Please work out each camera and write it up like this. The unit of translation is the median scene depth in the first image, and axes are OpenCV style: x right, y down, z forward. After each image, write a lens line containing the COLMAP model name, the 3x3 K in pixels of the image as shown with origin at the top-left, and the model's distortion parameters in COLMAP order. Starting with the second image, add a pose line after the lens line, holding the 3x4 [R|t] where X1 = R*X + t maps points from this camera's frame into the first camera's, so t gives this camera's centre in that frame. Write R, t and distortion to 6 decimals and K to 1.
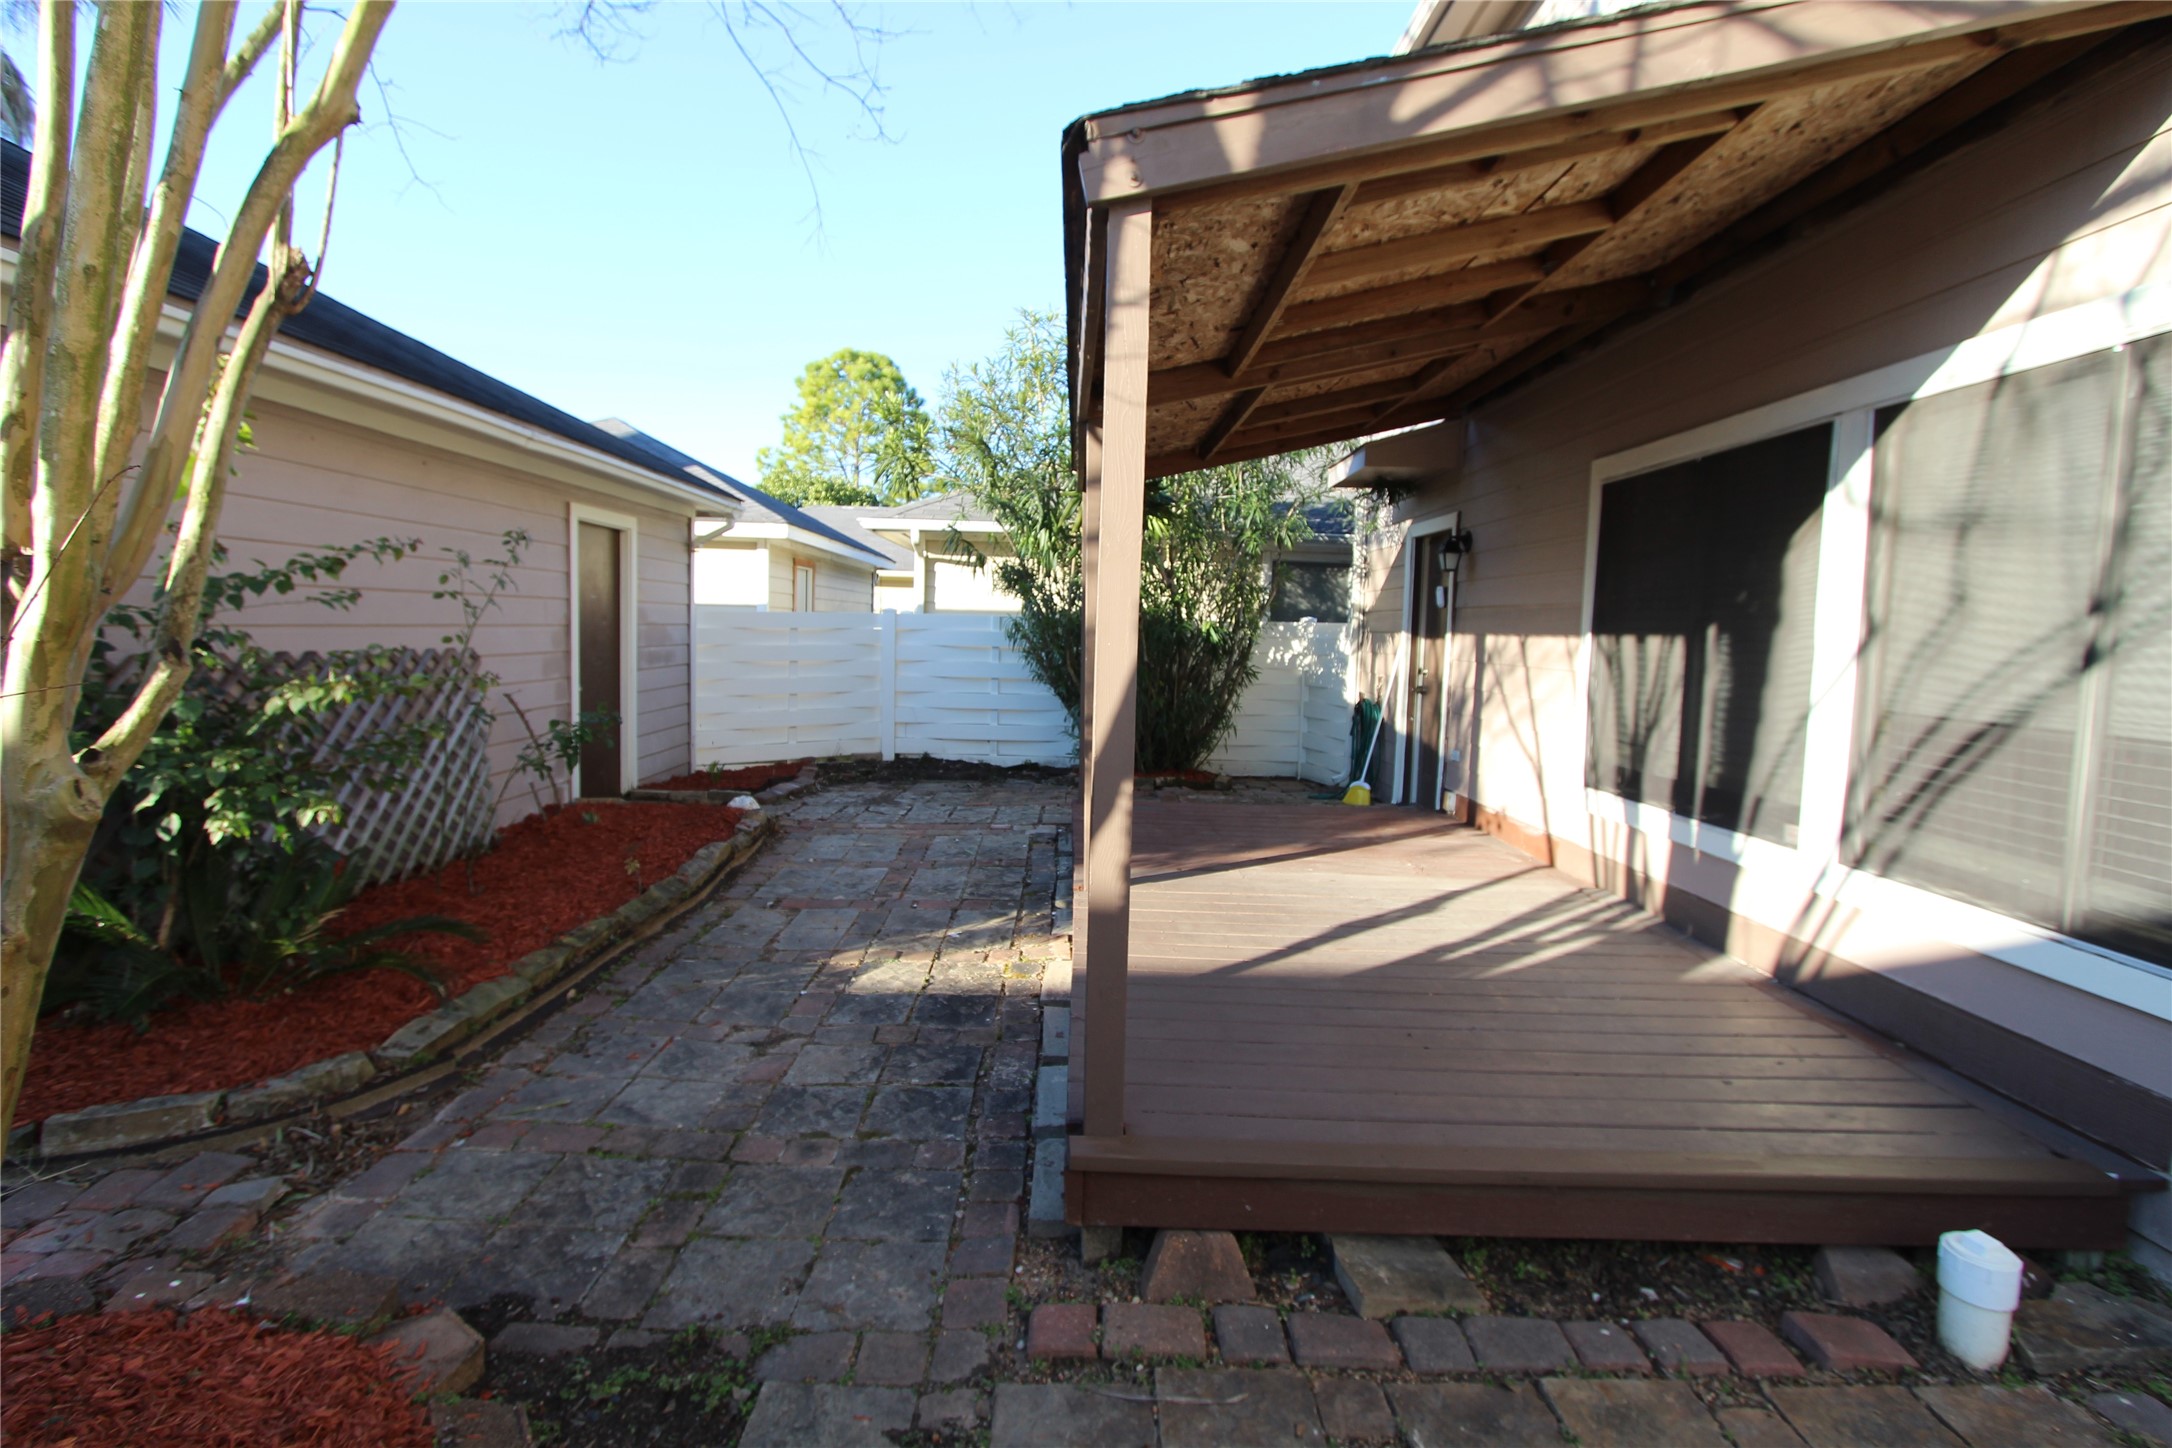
lens RADIAL K [[998.2, 0, 1089.0], [0, 998.2, 715.1], [0, 0, 1]] dist [-0.021422, 0.003468]
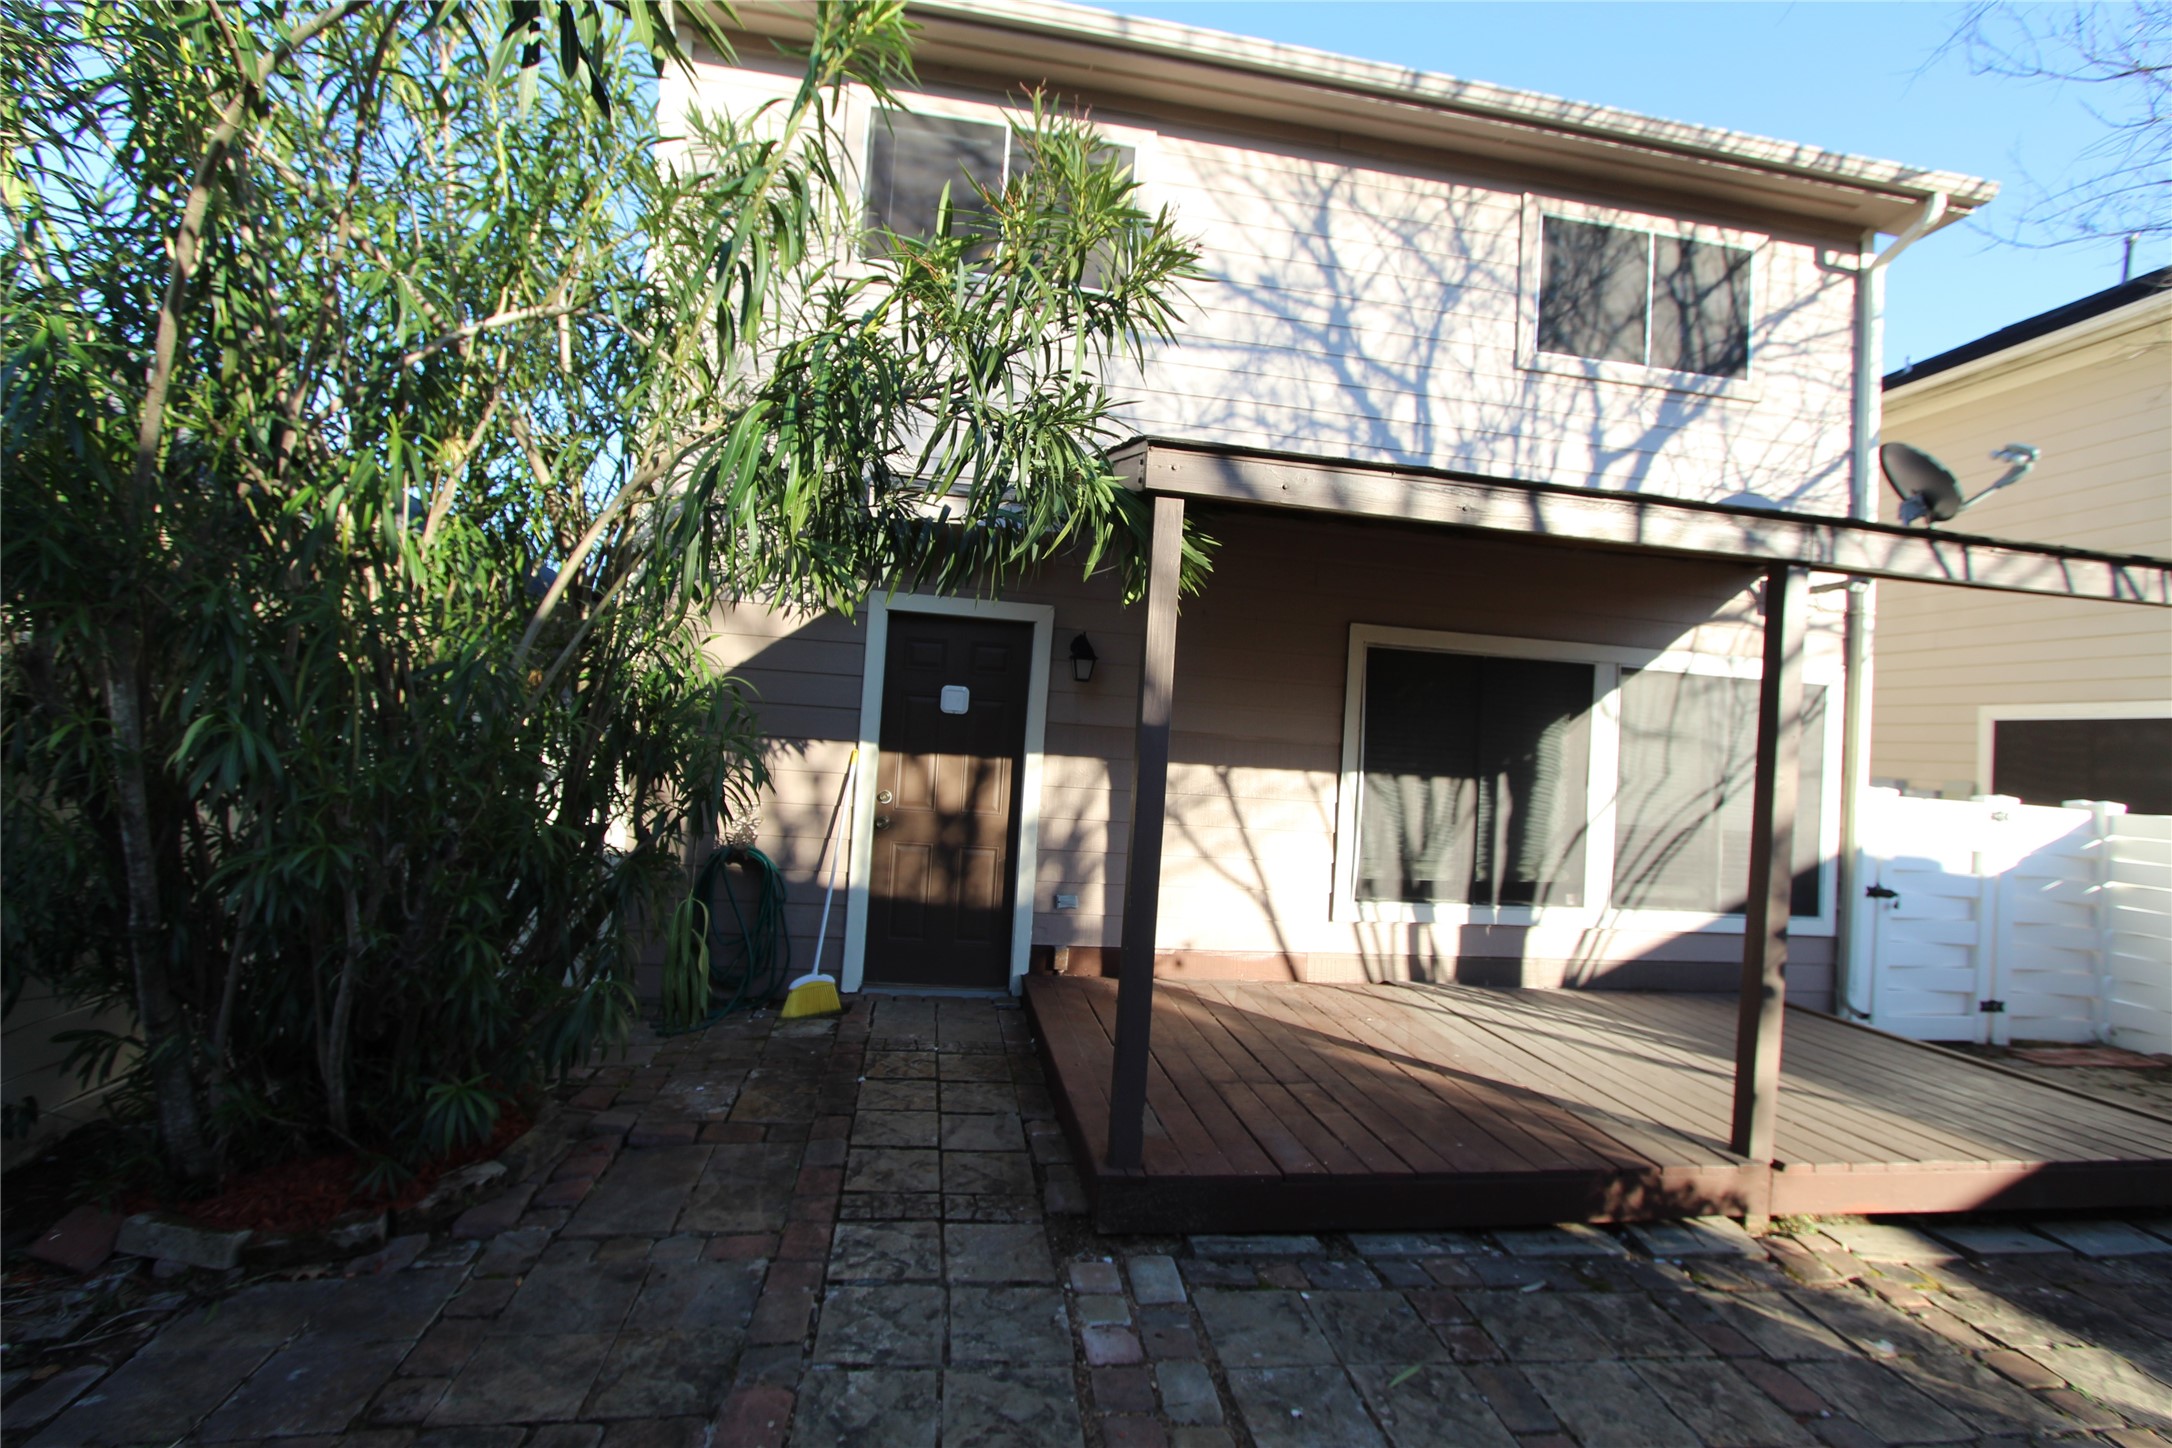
lens RADIAL K [[998.2, 0, 1096.1], [0, 998.2, 713.0], [0, 0, 1]] dist [-0.021422, 0.003468]
pose [[-0.149451, -0.011948, 0.988697, -0.749680], [0.020397, 0.999677, 0.015164, -0.213960], [-0.988559, 0.022433, -0.149159, 1.800361]]
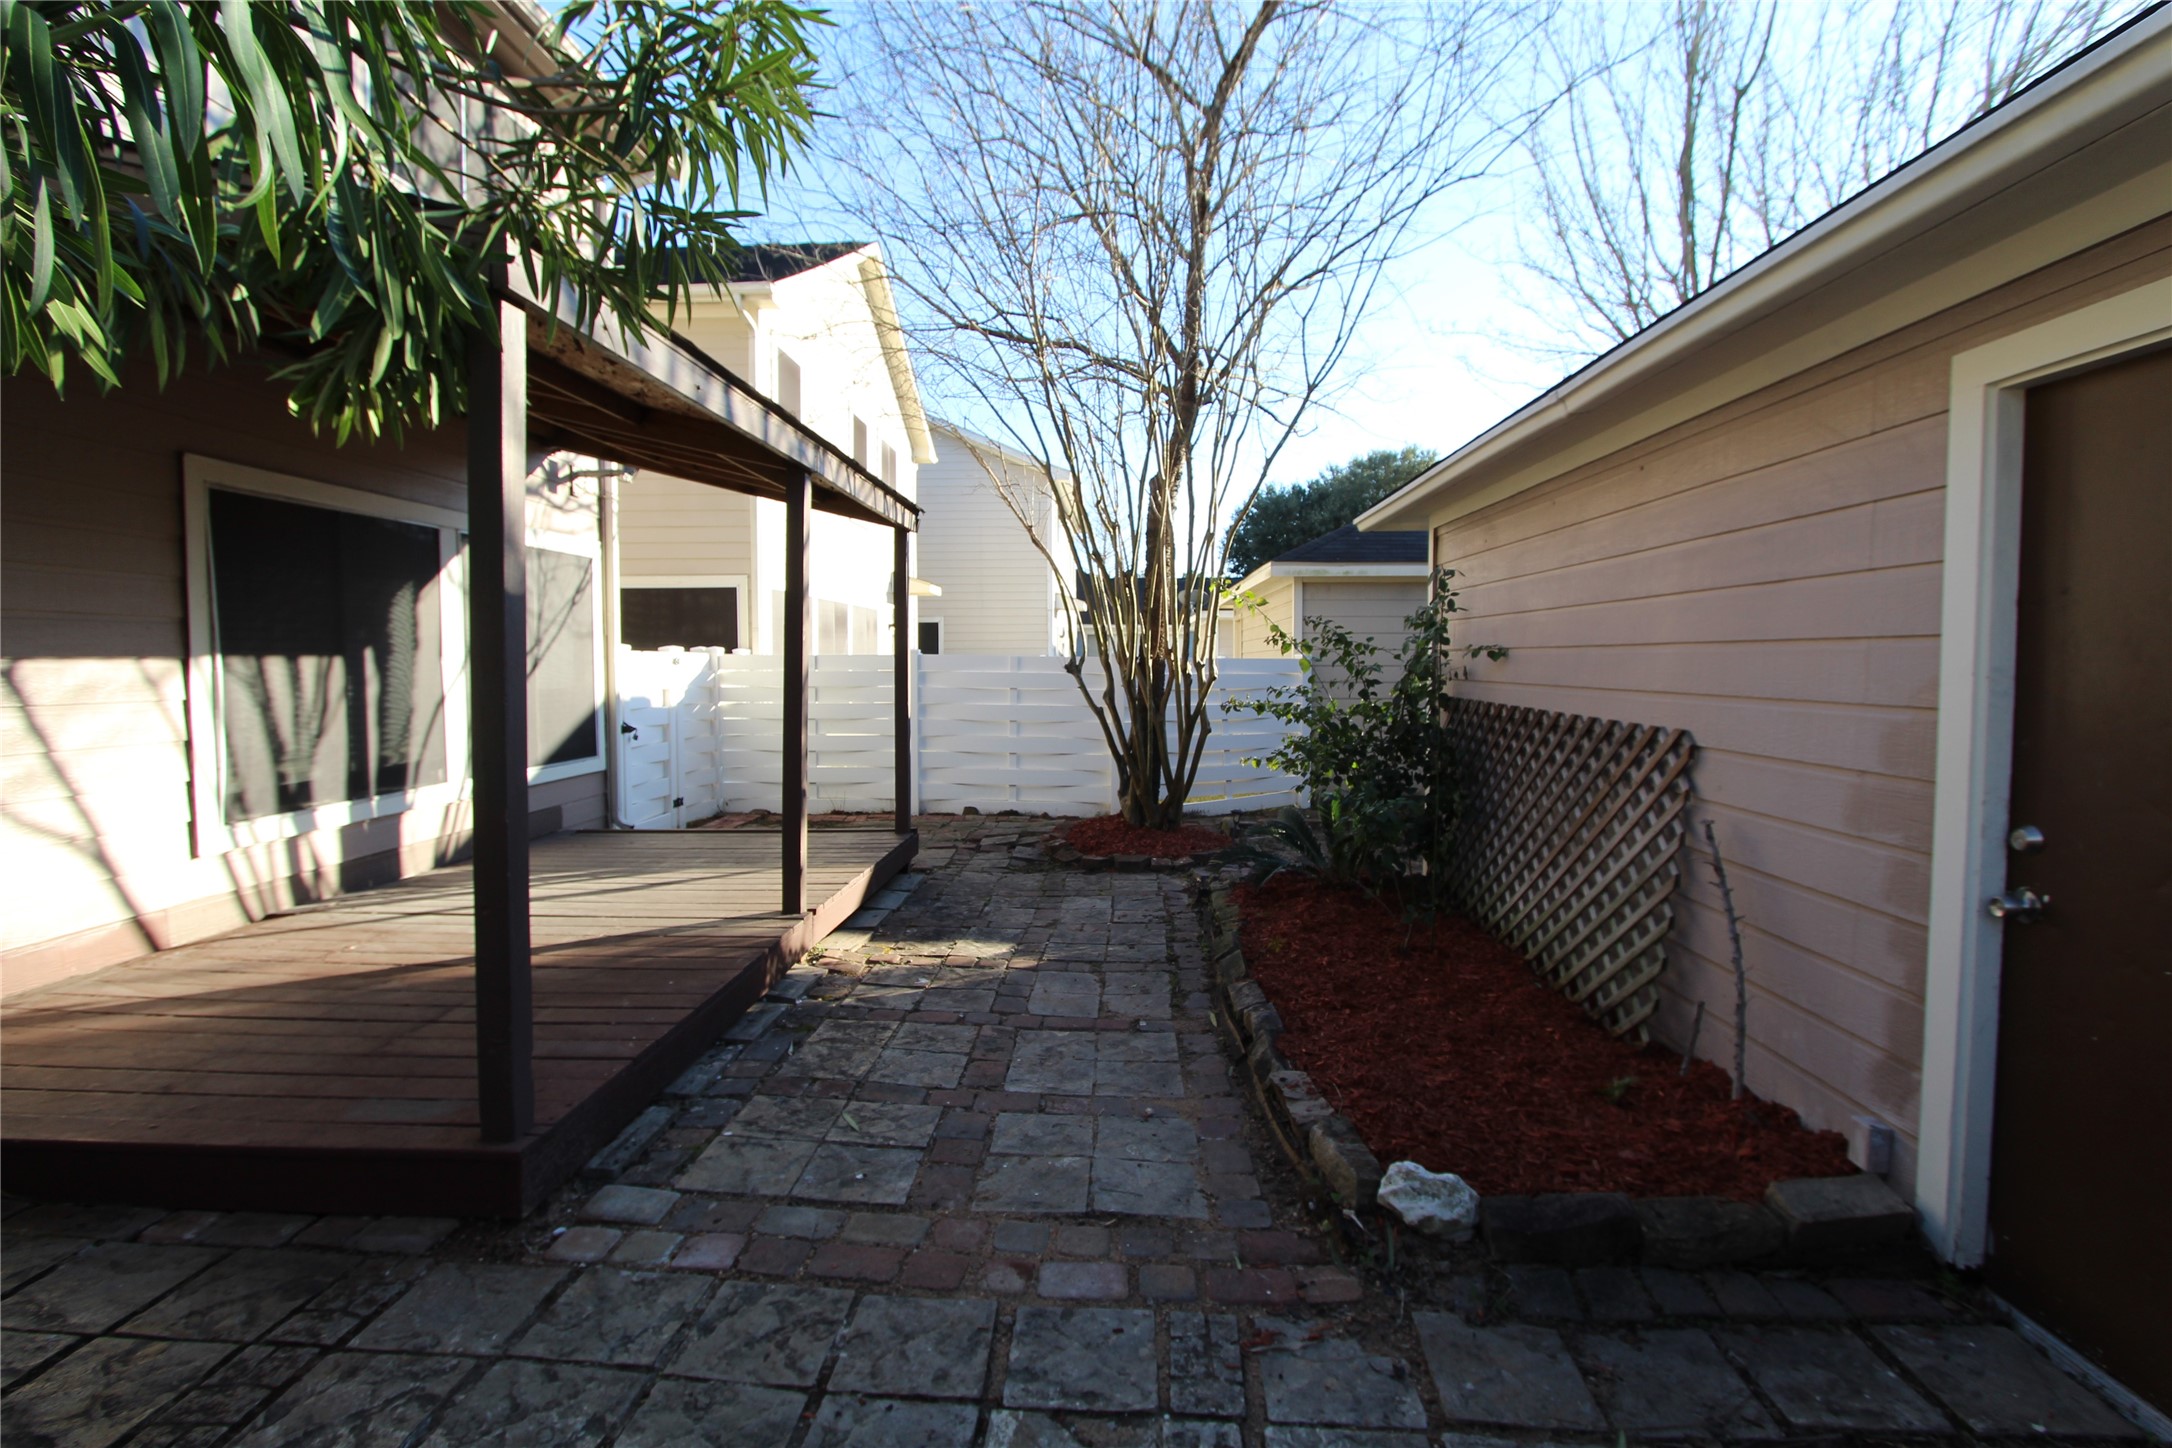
lens RADIAL K [[998.2, 0, 1093.7], [0, 998.2, 714.6], [0, 0, 1]] dist [-0.021422, 0.003468]
pose [[-0.998378, -0.034604, 0.045211, -0.391367], [-0.027652, 0.988863, 0.146239, -0.218863], [-0.049768, 0.144751, -0.988216, 2.230383]]
